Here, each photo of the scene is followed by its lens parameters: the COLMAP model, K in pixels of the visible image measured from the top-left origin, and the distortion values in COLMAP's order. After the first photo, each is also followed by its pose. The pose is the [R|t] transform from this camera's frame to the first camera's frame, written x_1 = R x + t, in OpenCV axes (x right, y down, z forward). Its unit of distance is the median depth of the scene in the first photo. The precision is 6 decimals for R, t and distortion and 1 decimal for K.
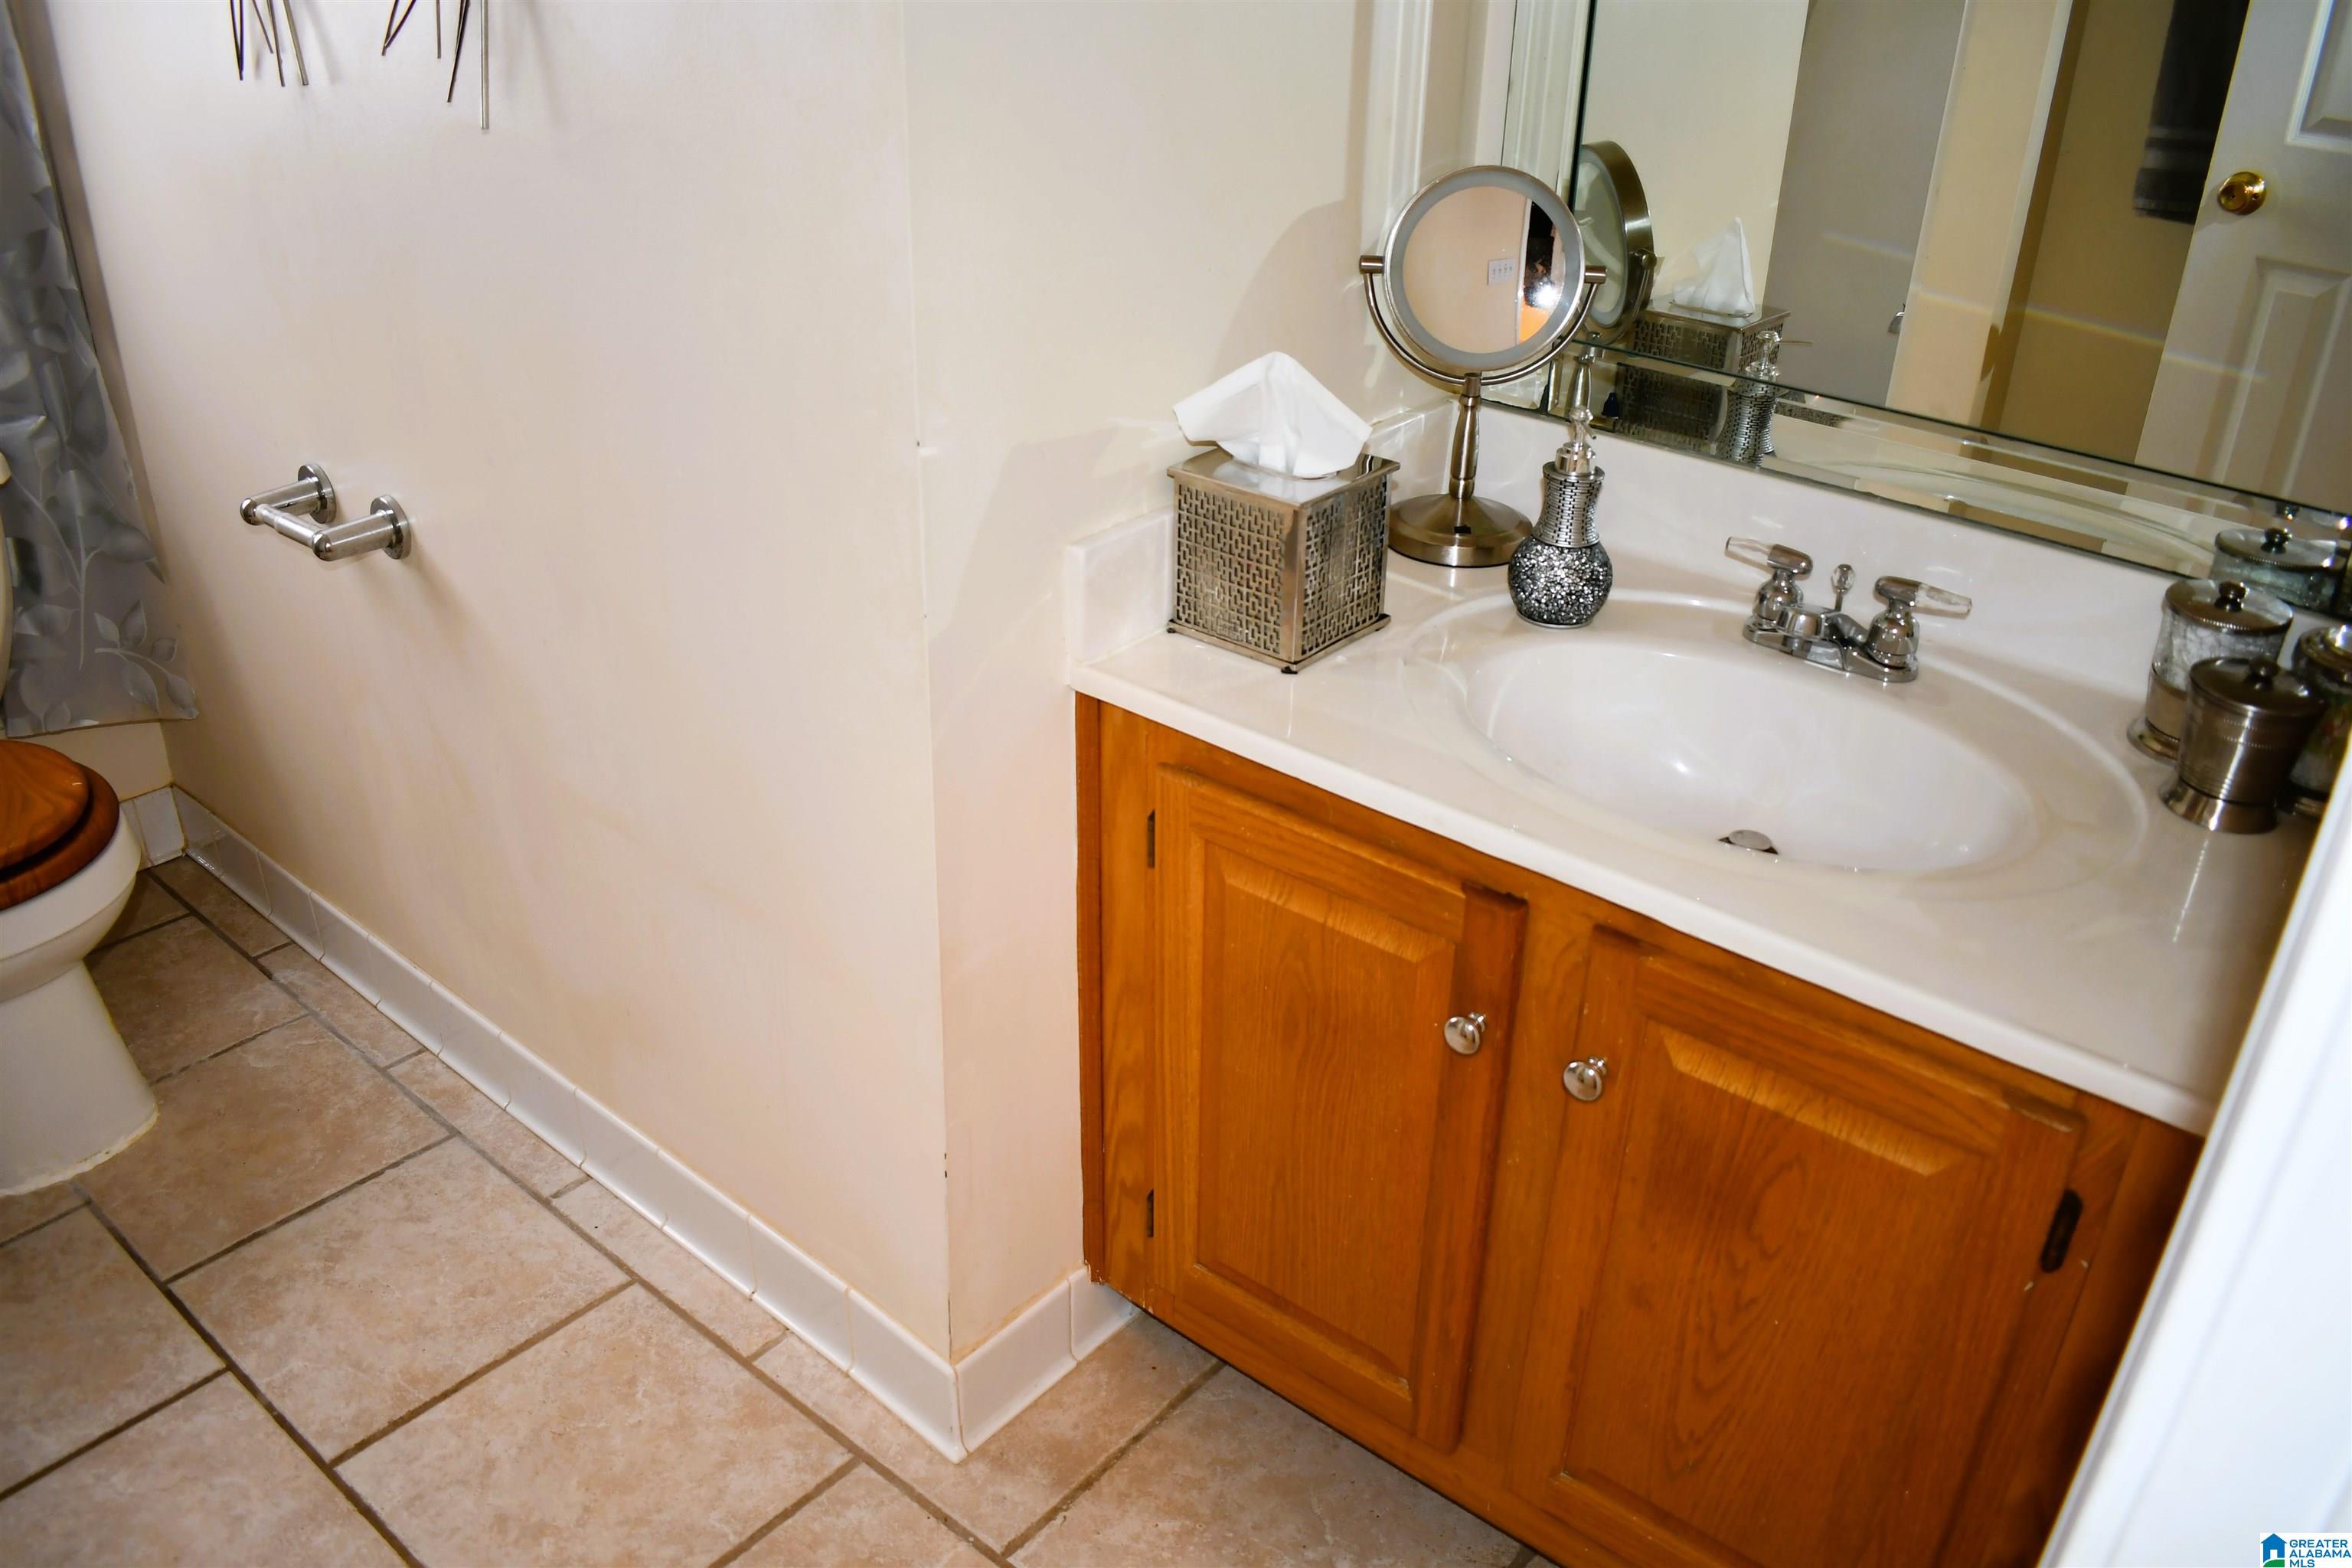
lens RADIAL K [[1828.1, 0, 1166.9], [0, 1828.1, 787.6], [0, 0, 1]] dist [-0.091689, 0.009102]
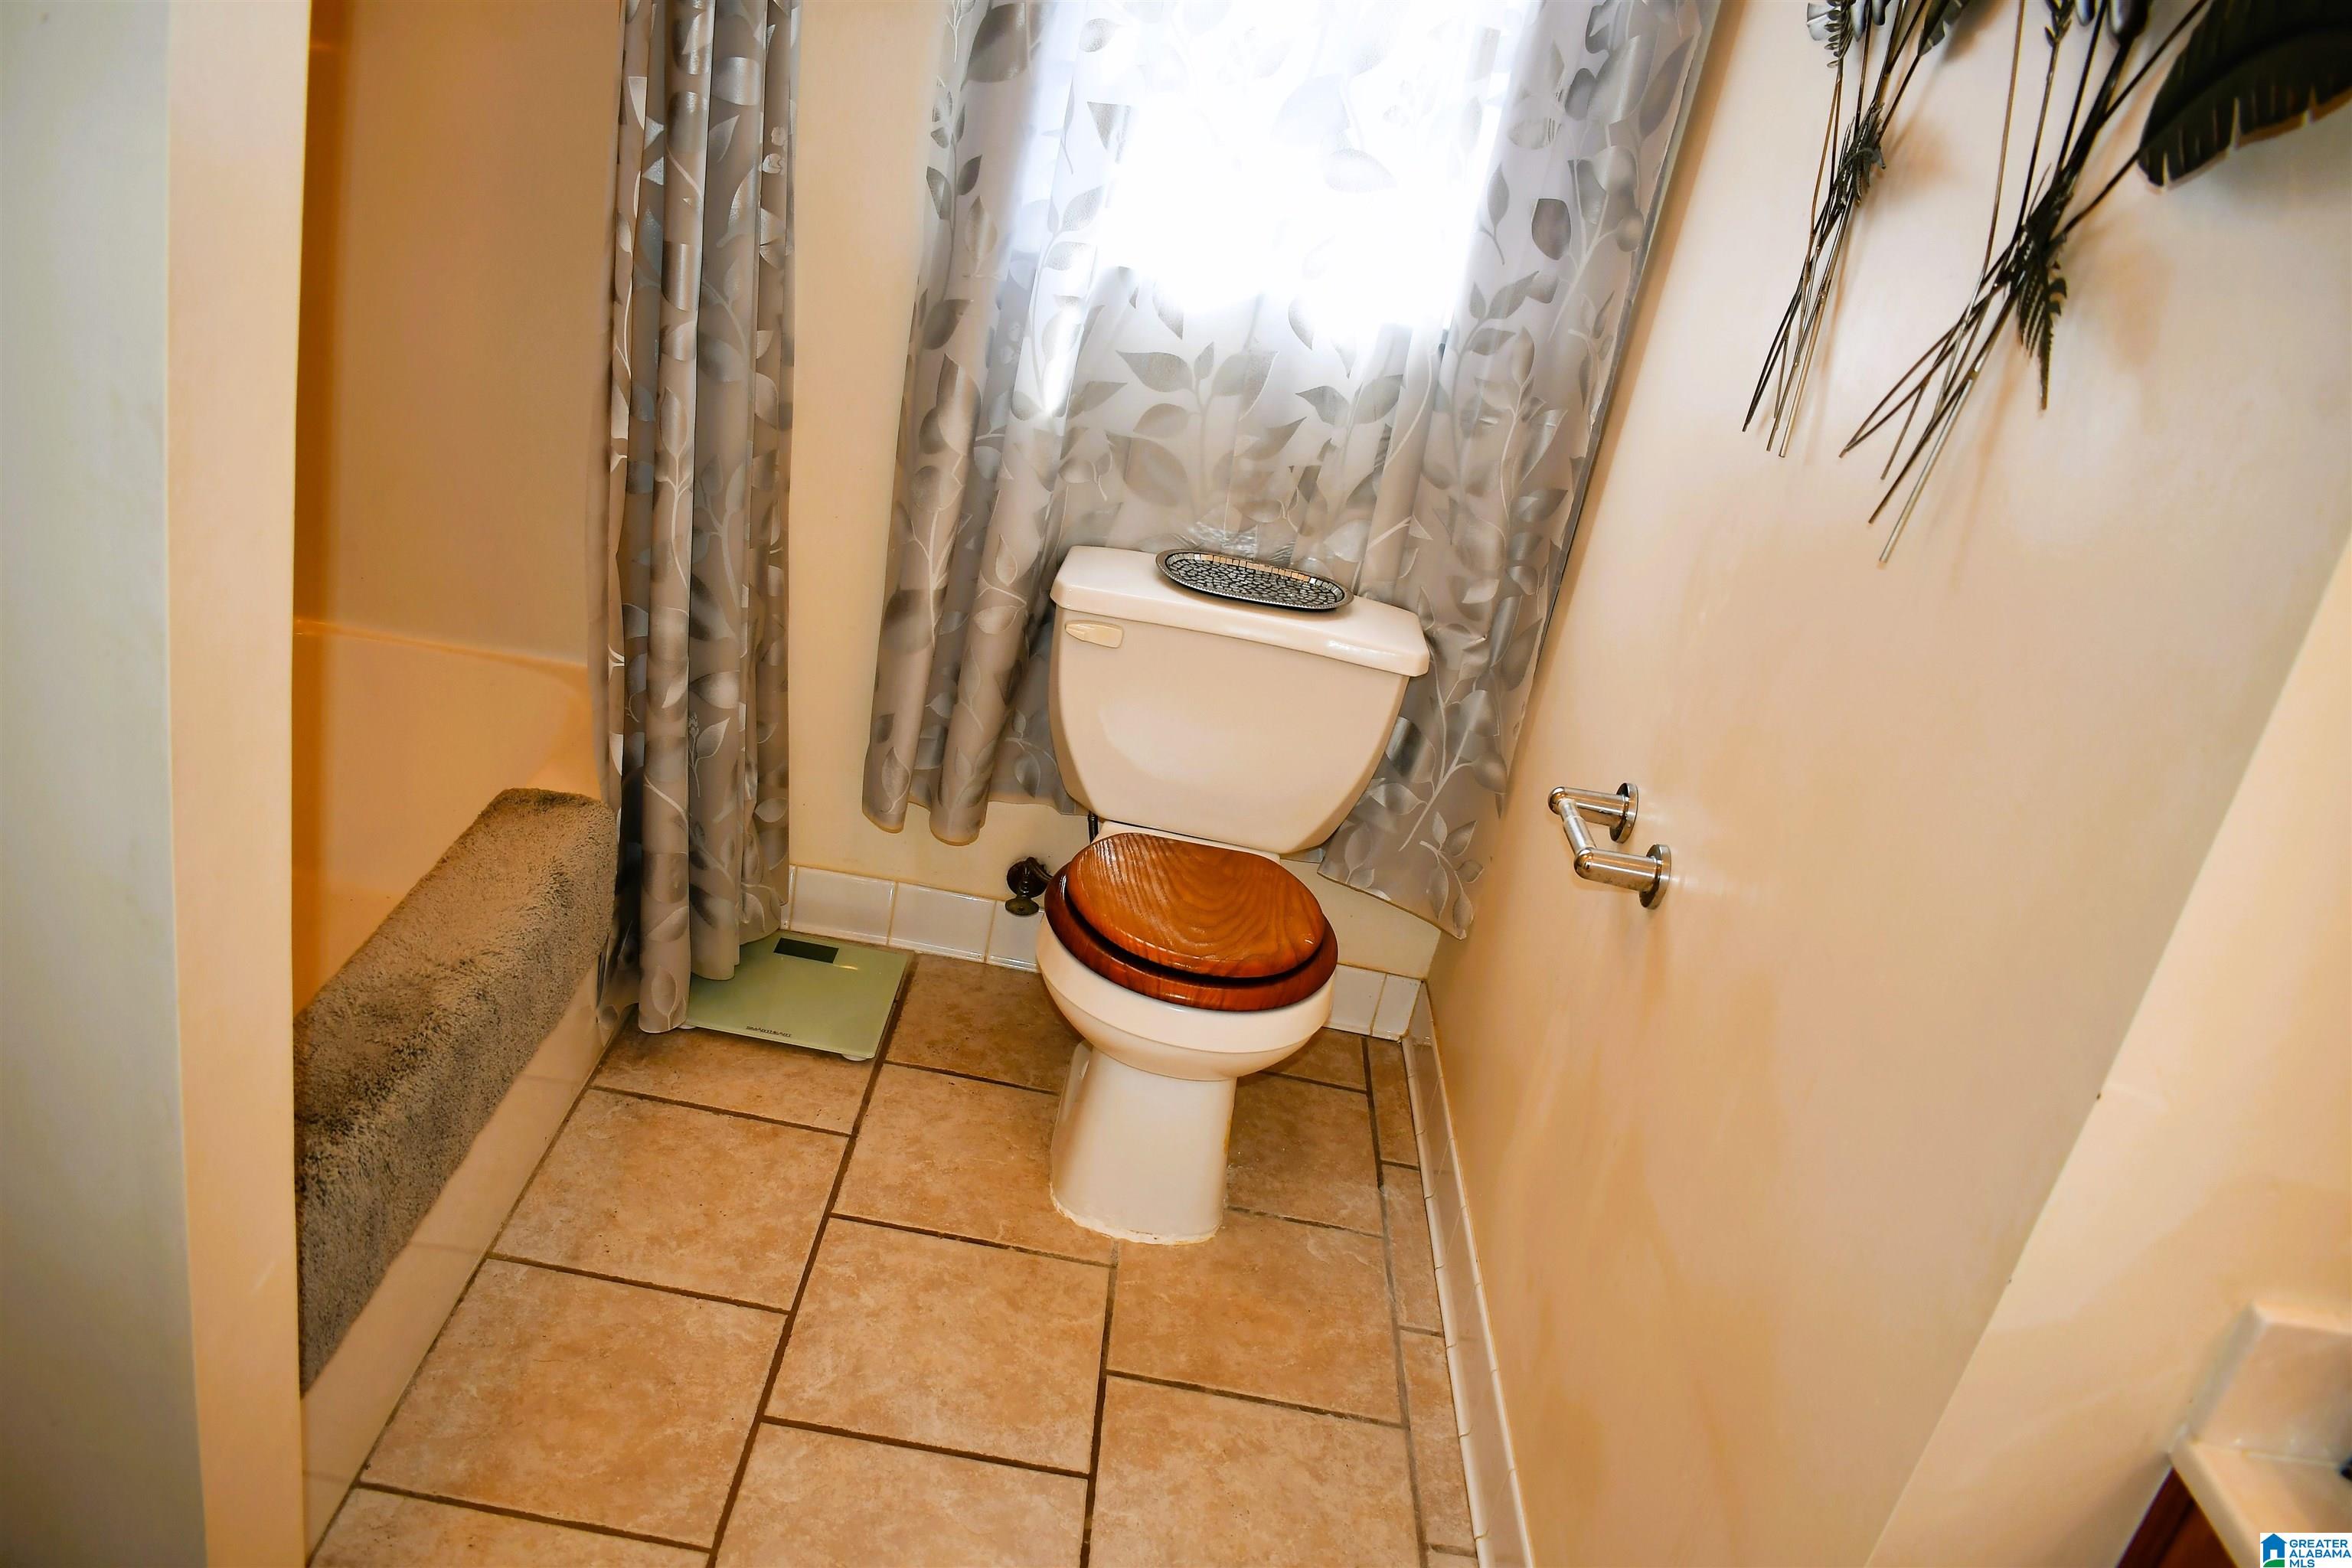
lens RADIAL K [[1828.1, 0, 1176.1], [0, 1828.1, 777.7], [0, 0, 1]] dist [-0.091689, 0.009102]
pose [[0.613182, 0.400388, -0.680953, 0.057660], [-0.524307, 0.851059, 0.028282, -0.072865], [0.590855, 0.339687, 0.731781, 0.086147]]
